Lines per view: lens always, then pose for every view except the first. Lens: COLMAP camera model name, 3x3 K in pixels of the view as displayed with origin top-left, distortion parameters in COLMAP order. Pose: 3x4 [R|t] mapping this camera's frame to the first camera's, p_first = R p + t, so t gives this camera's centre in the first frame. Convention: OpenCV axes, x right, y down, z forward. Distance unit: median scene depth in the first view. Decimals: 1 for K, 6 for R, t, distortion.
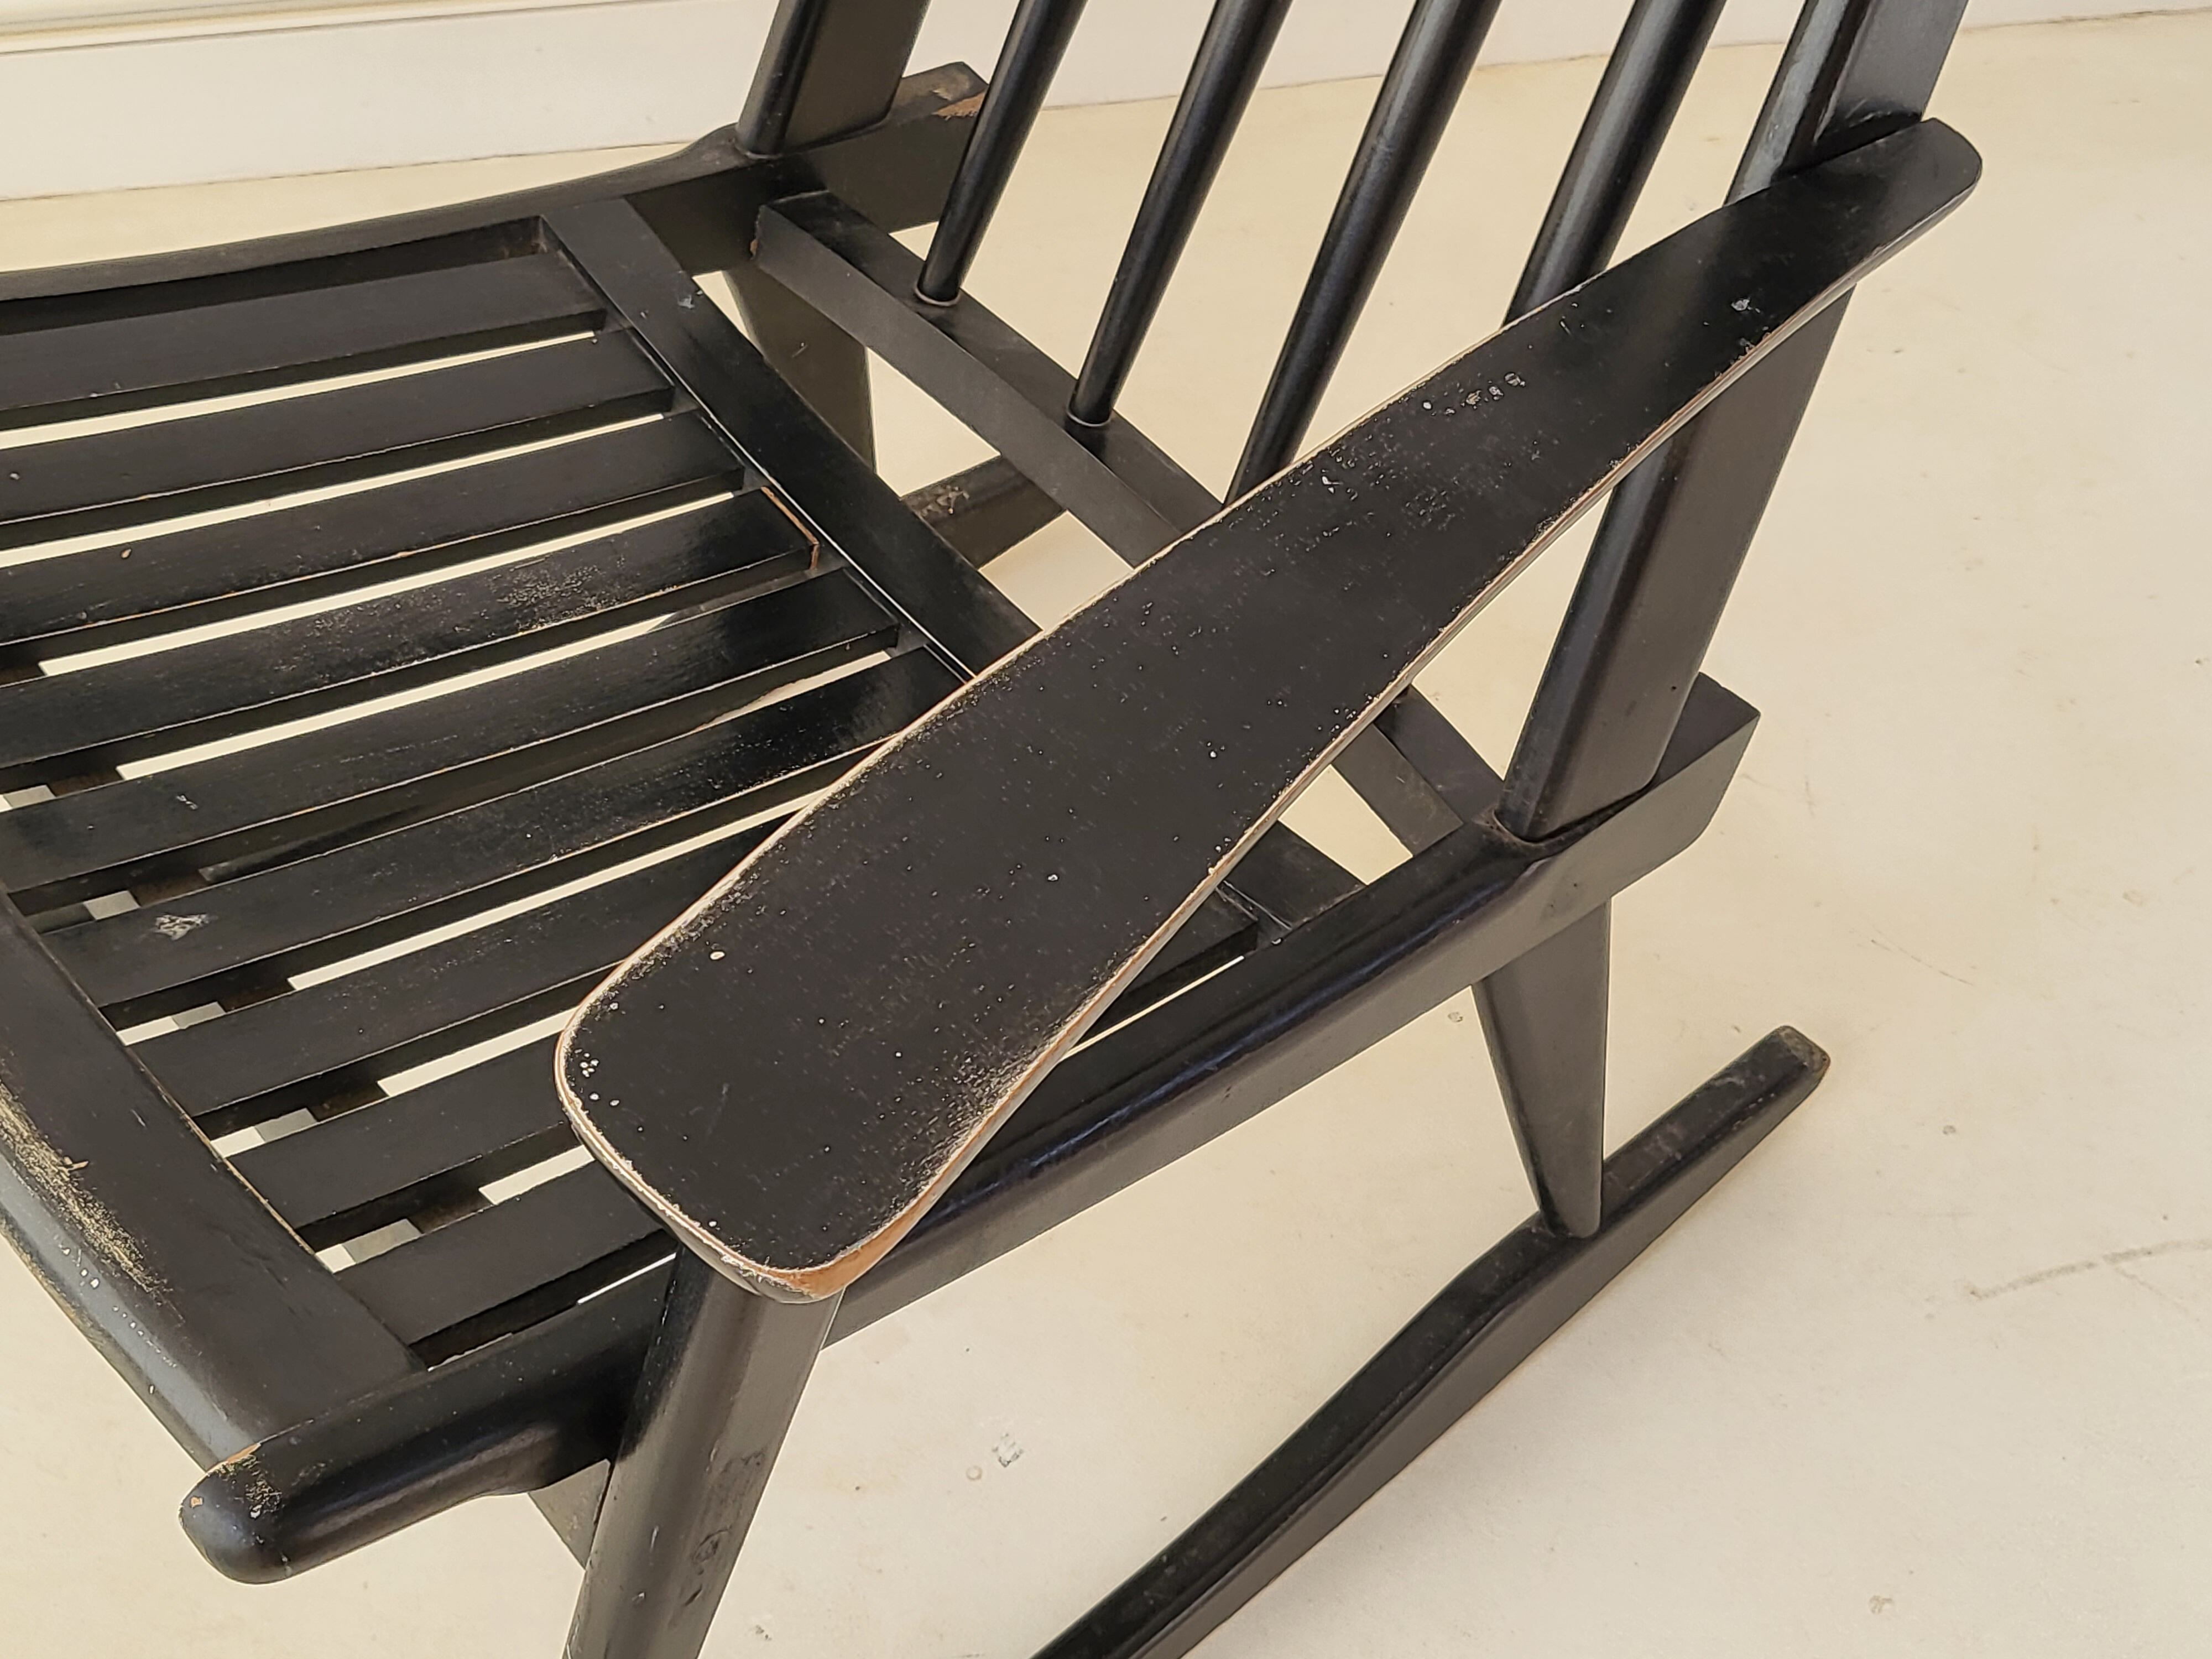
lens RADIAL K [[1693.0, 0, 1106.0], [0, 1693.0, 879.0], [0, 0, 1]] dist [0.002619, 0.000288]
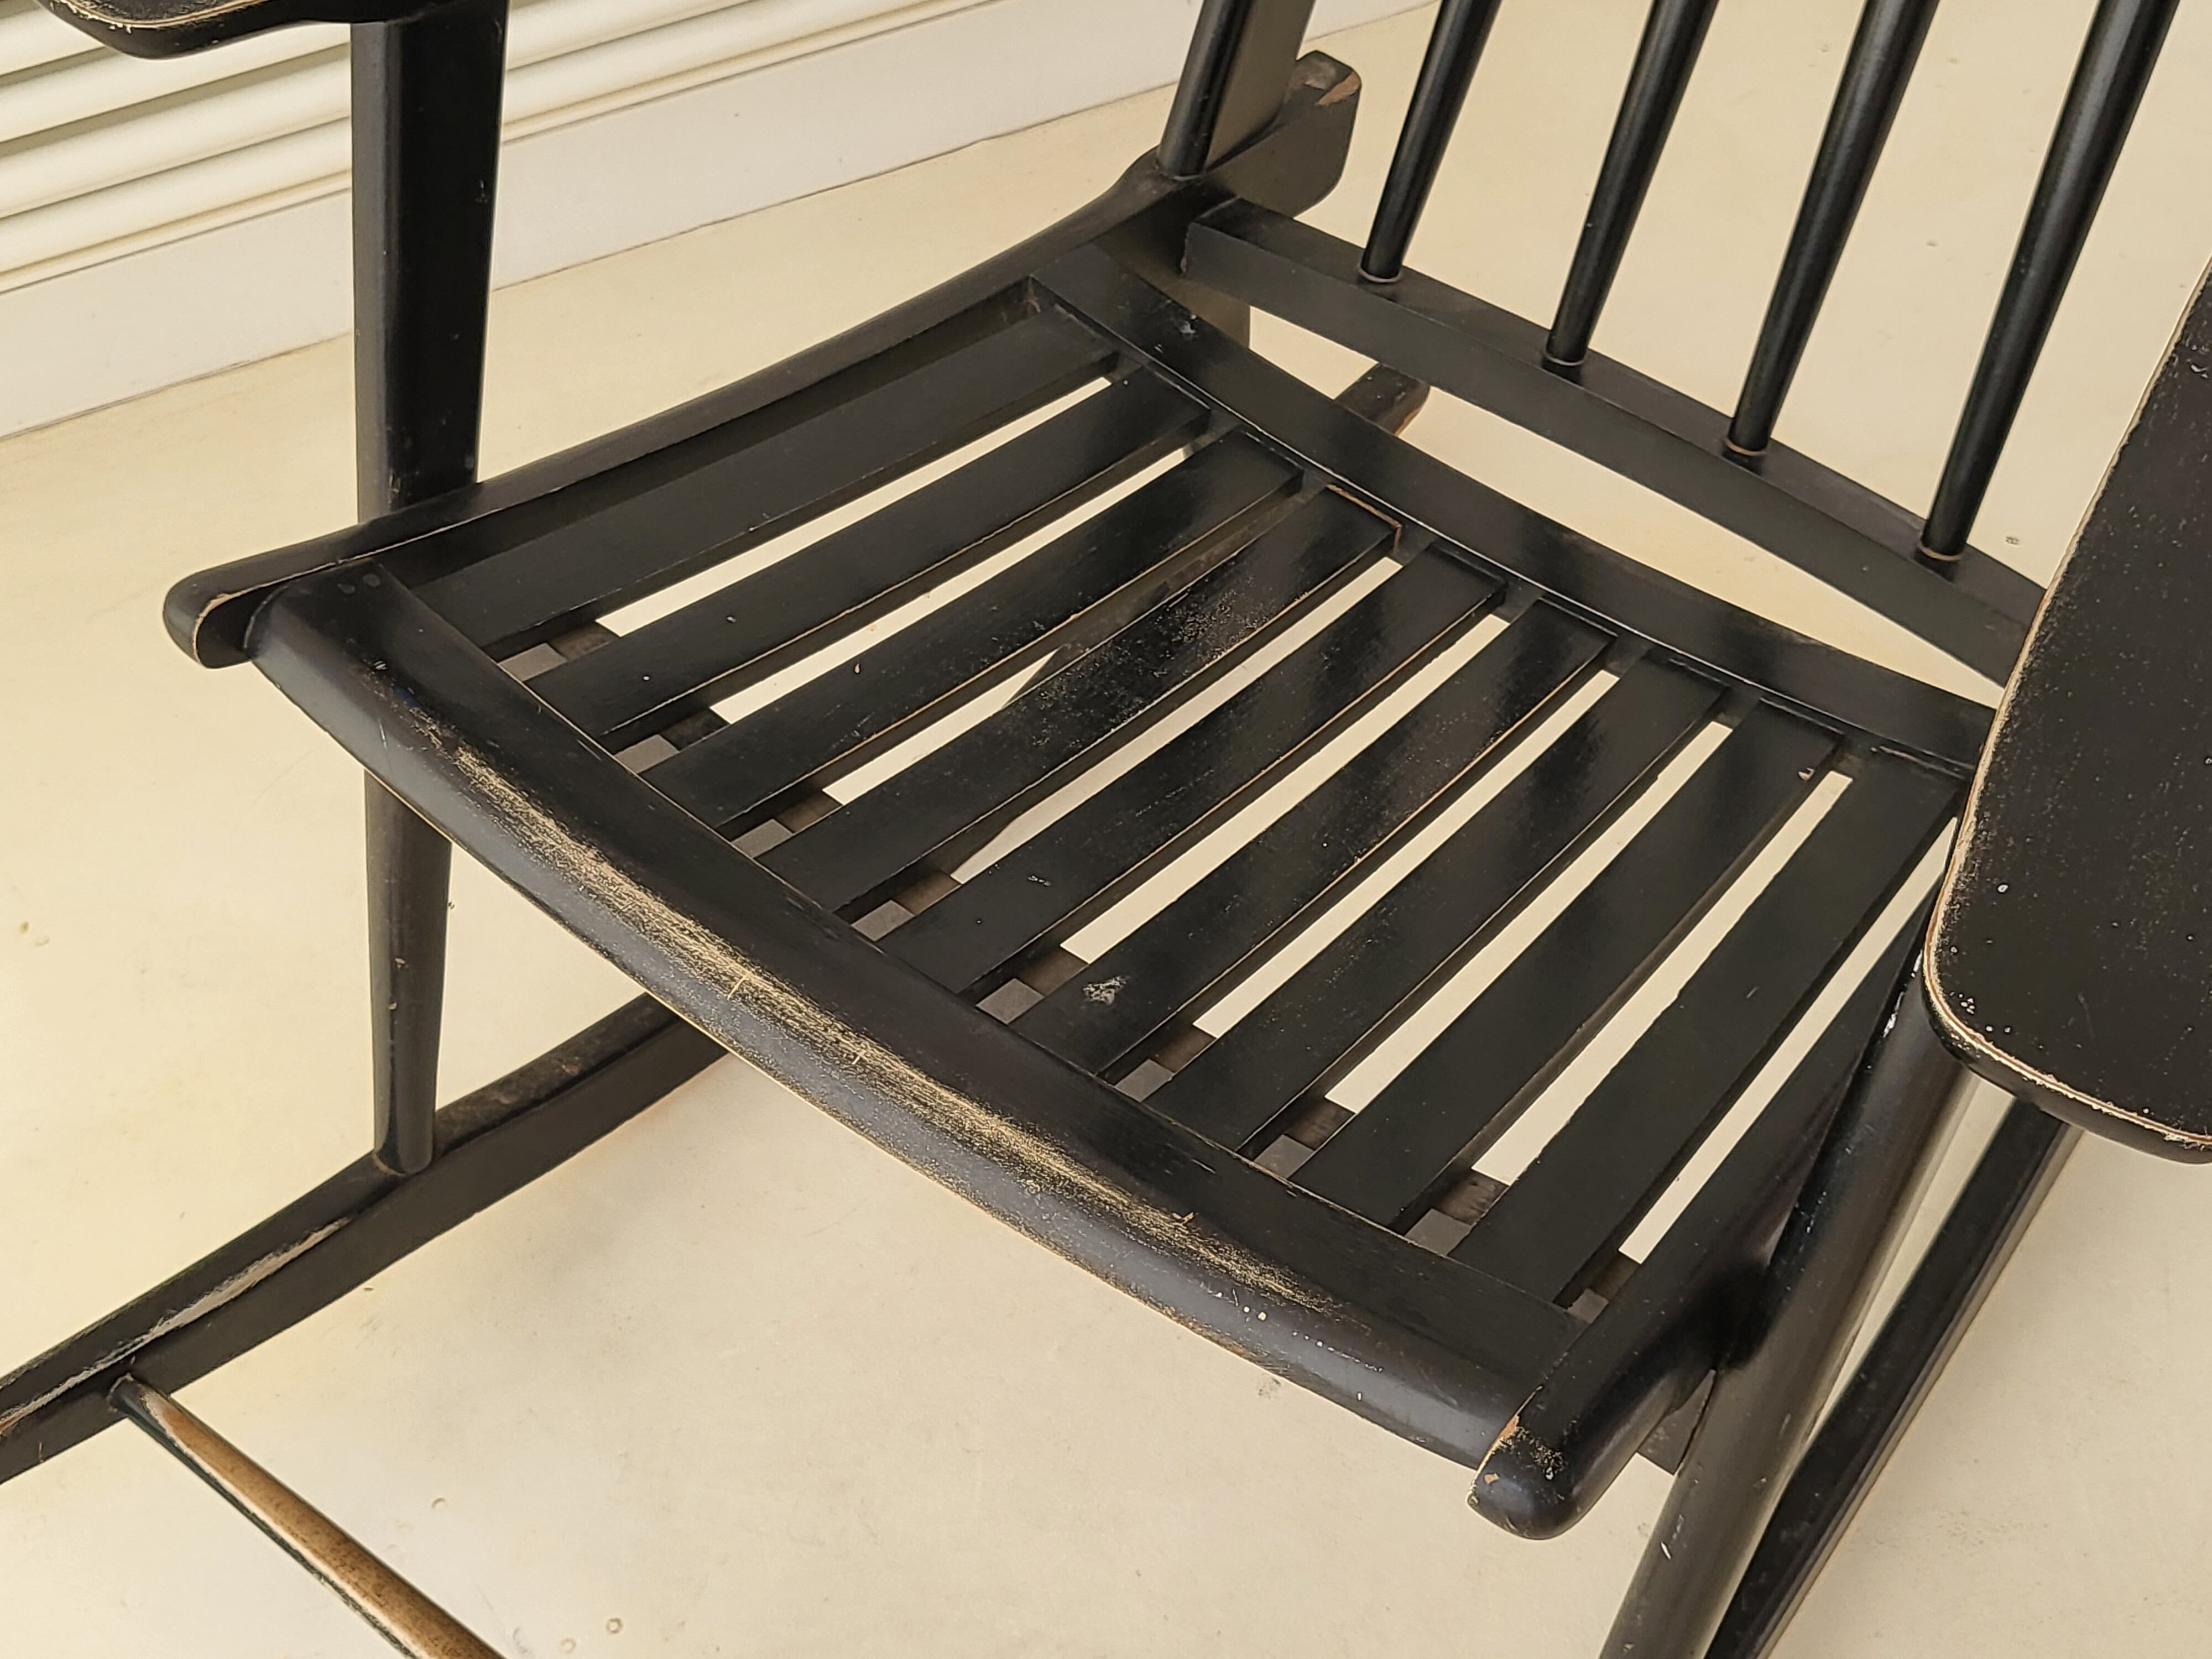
lens RADIAL K [[1662.3, 0, 1106.0], [0, 1662.3, 829.5], [0, 0, 1]] dist [0.040653, -0.080852]
pose [[0.975783, -0.214527, 0.042731, -0.404364], [0.213647, 0.976610, 0.024236, -0.070342], [-0.046931, -0.014520, 0.998793, -0.041844]]
